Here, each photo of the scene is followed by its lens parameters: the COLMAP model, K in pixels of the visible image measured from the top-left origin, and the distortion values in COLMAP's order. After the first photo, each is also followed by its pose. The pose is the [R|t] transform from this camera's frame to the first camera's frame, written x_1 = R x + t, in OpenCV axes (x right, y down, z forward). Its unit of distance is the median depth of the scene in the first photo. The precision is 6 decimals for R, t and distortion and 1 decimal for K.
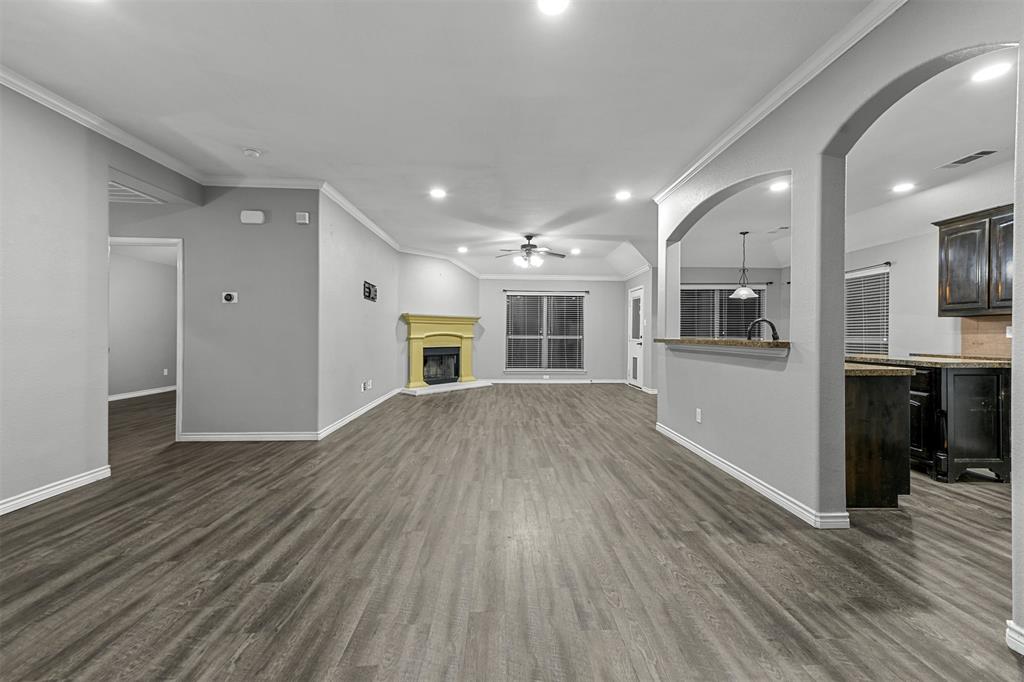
lens RADIAL K [[405.0, 0, 521.9], [0, 405.0, 336.1], [0, 0, 1]] dist [0.016471, 0.000134]
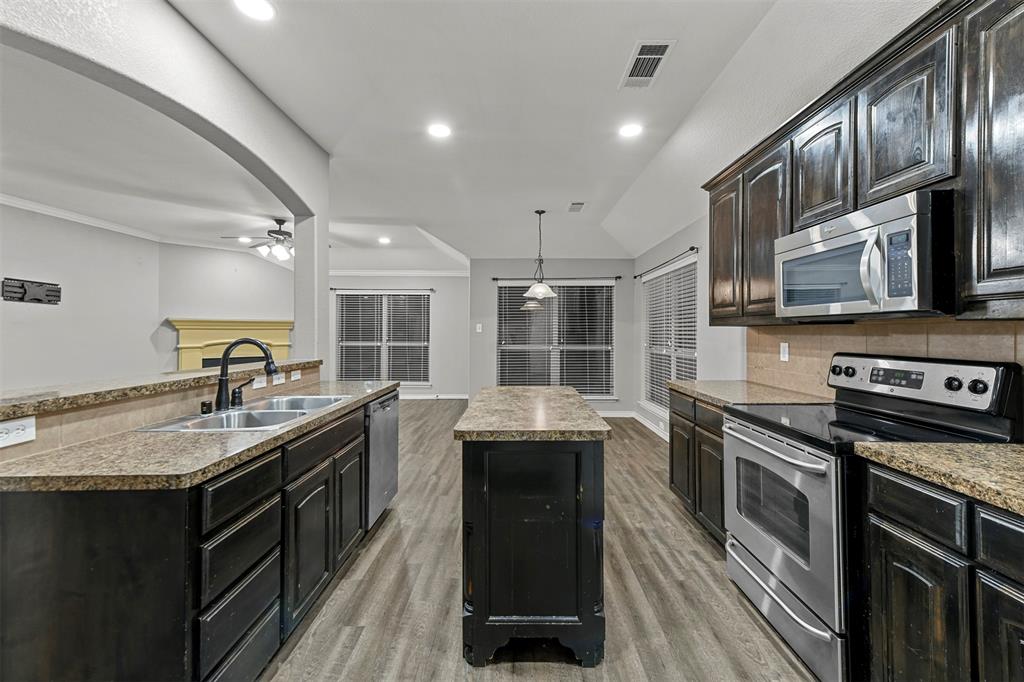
lens RADIAL K [[405.0, 0, 517.9], [0, 405.0, 329.8], [0, 0, 1]] dist [0.016471, 0.000134]
pose [[0.998775, -0.003359, -0.049359, 0.543545], [0.002945, 0.999960, -0.008469, -0.026581], [0.049386, 0.008313, 0.998745, 0.241397]]
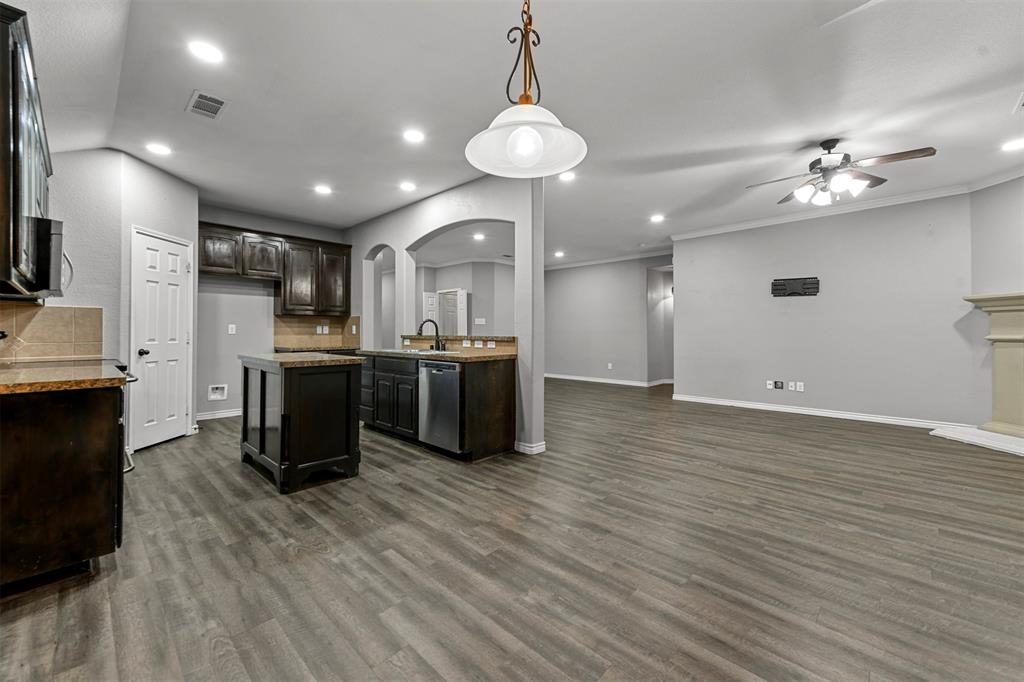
lens RADIAL K [[405.0, 0, 515.0], [0, 405.0, 332.2], [0, 0, 1]] dist [0.016471, 0.000134]
pose [[-0.724558, -0.001948, -0.689211, 0.696672], [-0.006577, 0.999970, 0.004088, -0.004969], [0.689182, 0.007495, -0.724549, 1.152318]]
